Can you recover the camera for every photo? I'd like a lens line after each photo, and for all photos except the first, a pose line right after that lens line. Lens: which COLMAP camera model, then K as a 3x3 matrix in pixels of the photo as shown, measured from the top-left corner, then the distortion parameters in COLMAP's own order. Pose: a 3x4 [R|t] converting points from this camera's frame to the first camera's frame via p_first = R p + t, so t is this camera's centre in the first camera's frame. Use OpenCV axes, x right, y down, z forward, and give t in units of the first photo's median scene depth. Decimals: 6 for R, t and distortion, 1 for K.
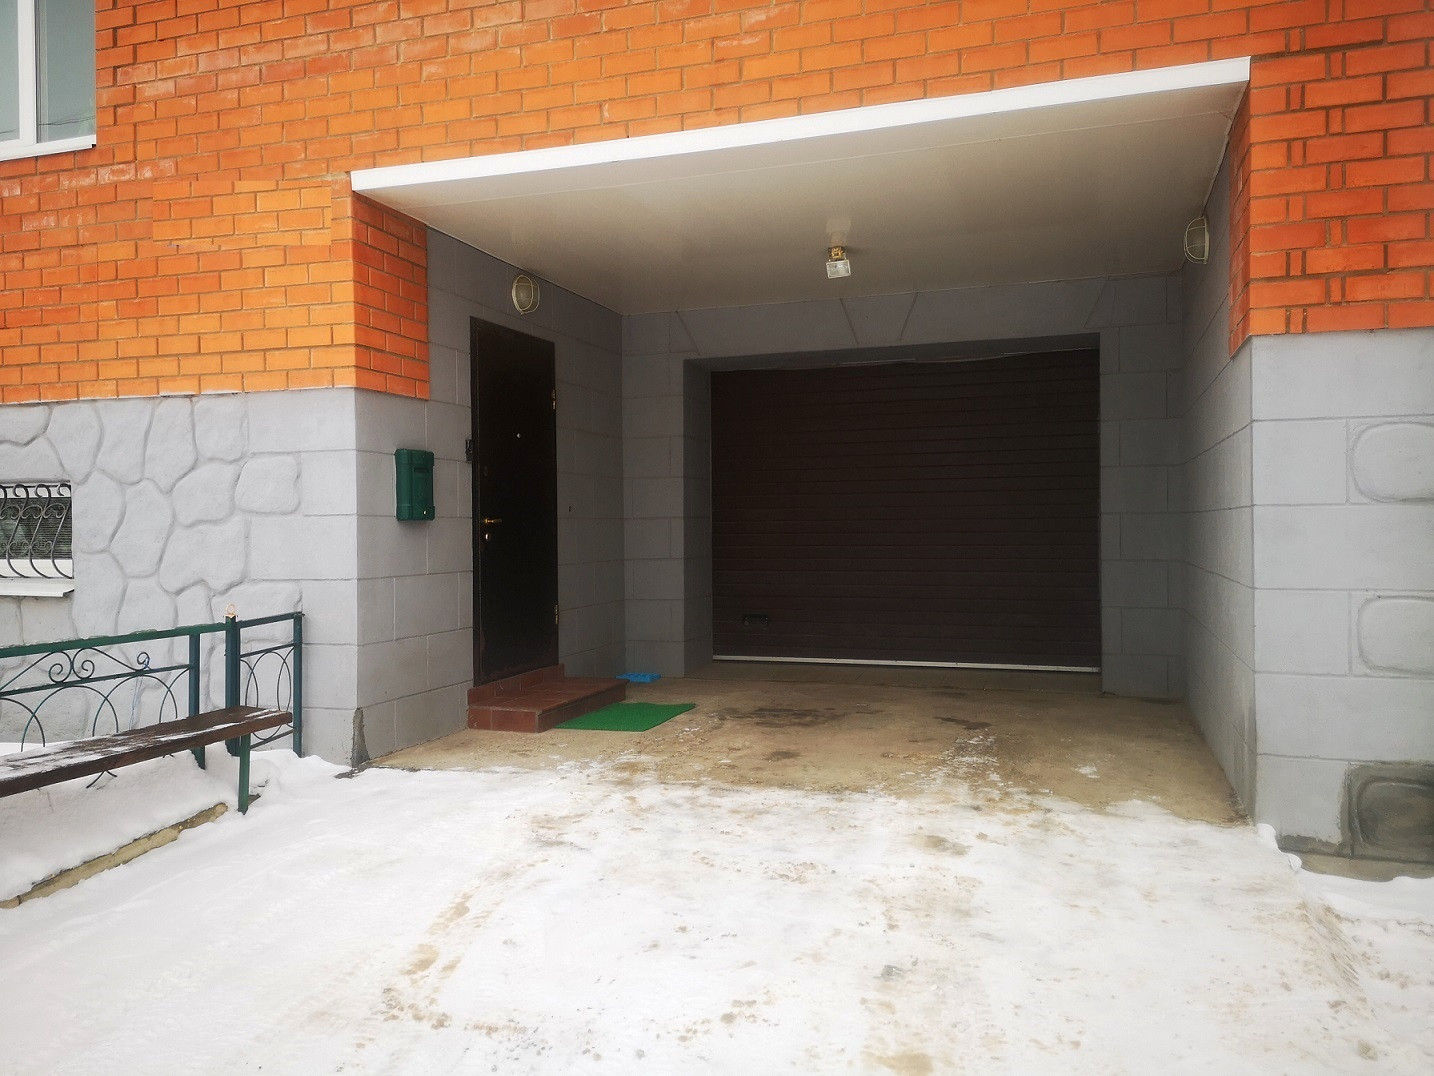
lens RADIAL K [[1119.6, 0, 705.3], [0, 1119.6, 540.2], [0, 0, 1]] dist [0.084999, -0.096913]
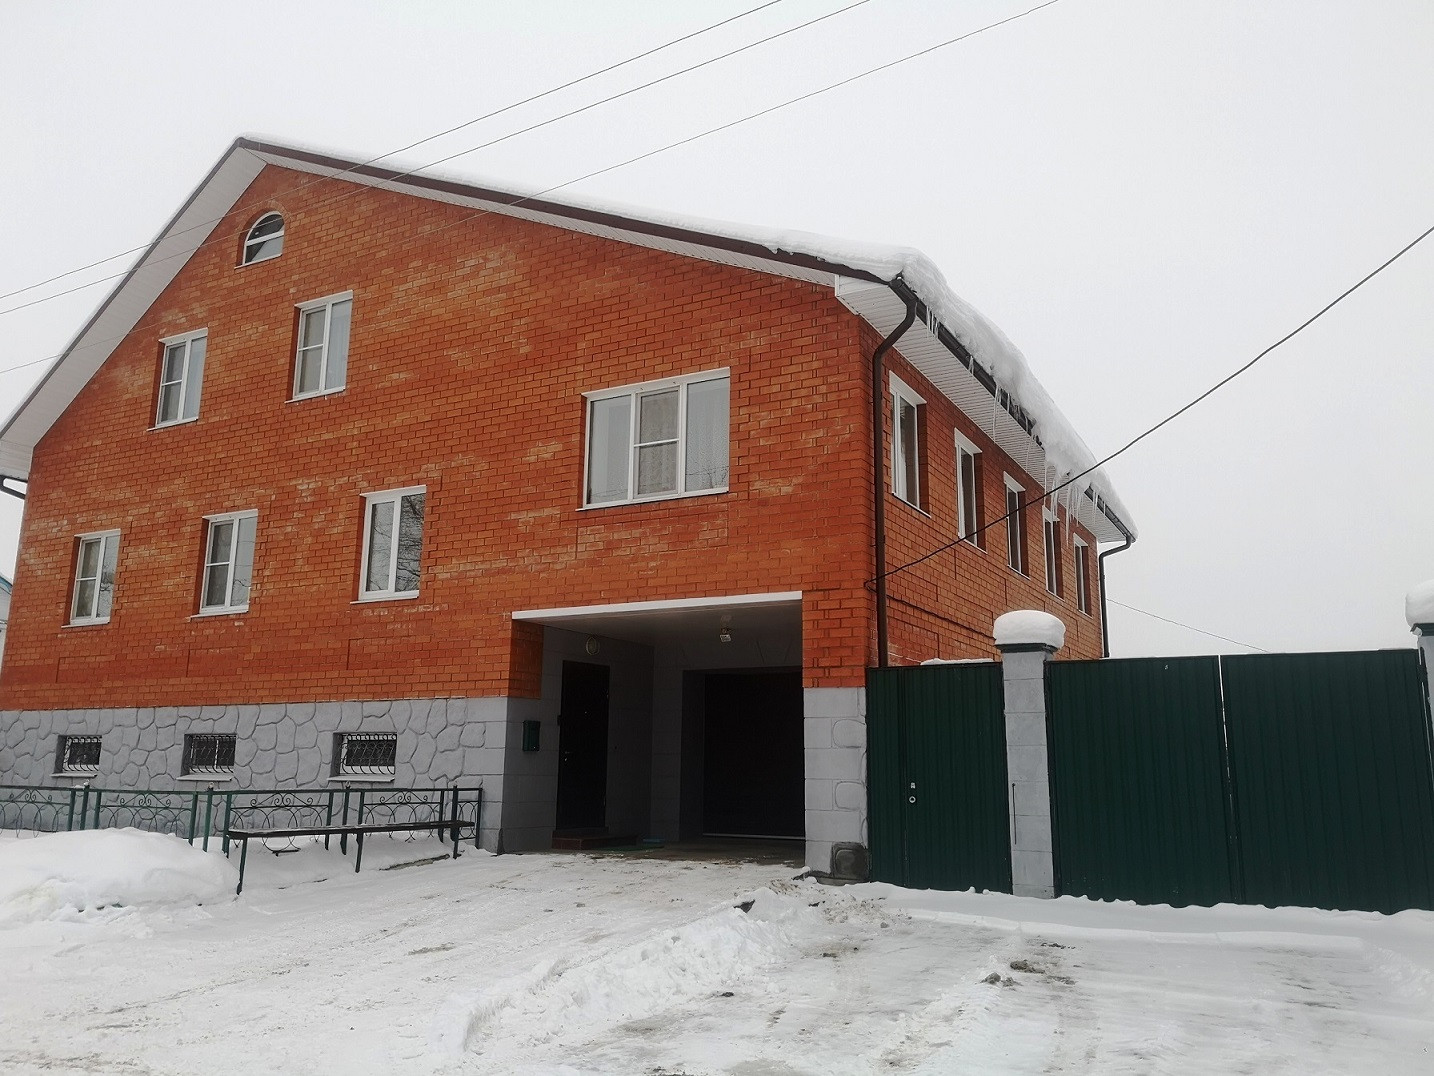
lens RADIAL K [[1119.6, 0, 703.6], [0, 1119.6, 541.4], [0, 0, 1]] dist [0.084999, -0.096913]
pose [[0.982707, -0.018749, -0.184213, 0.572065], [-0.020761, 0.977431, -0.210235, 0.043836], [0.183997, 0.210423, 0.960139, -1.364267]]
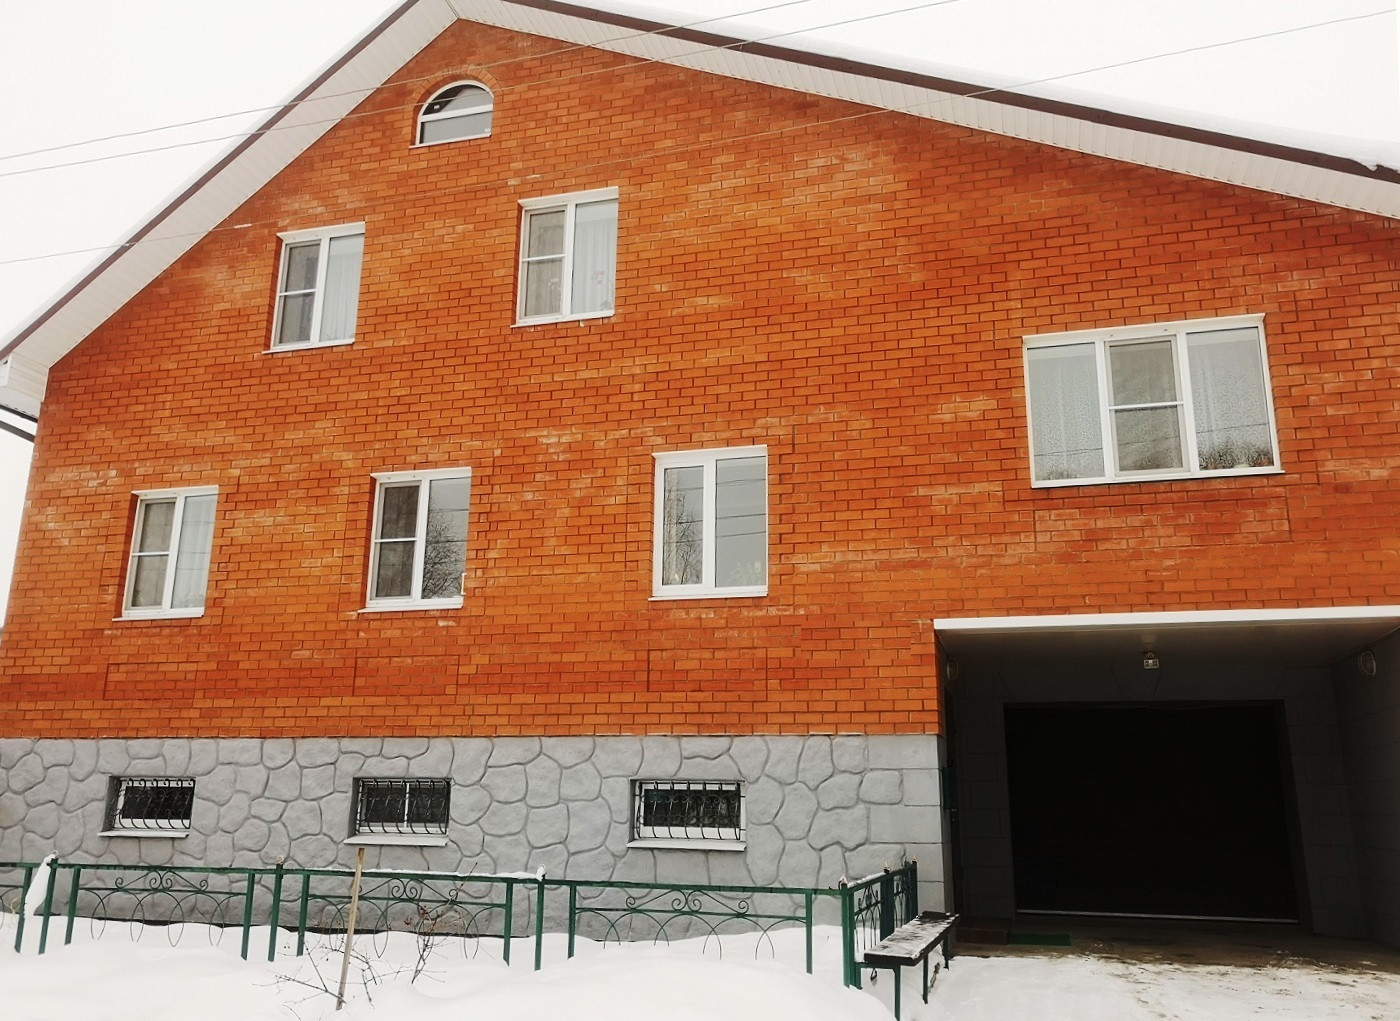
lens RADIAL K [[1154.6, 0, 699.7], [0, 1154.6, 520.0], [0, 0, 1]] dist [0.034881, -0.046713]
pose [[0.998789, 0.031239, 0.038018, -0.765541], [-0.020257, 0.965159, -0.260879, 0.026908], [-0.044843, 0.259792, 0.964623, -0.873375]]
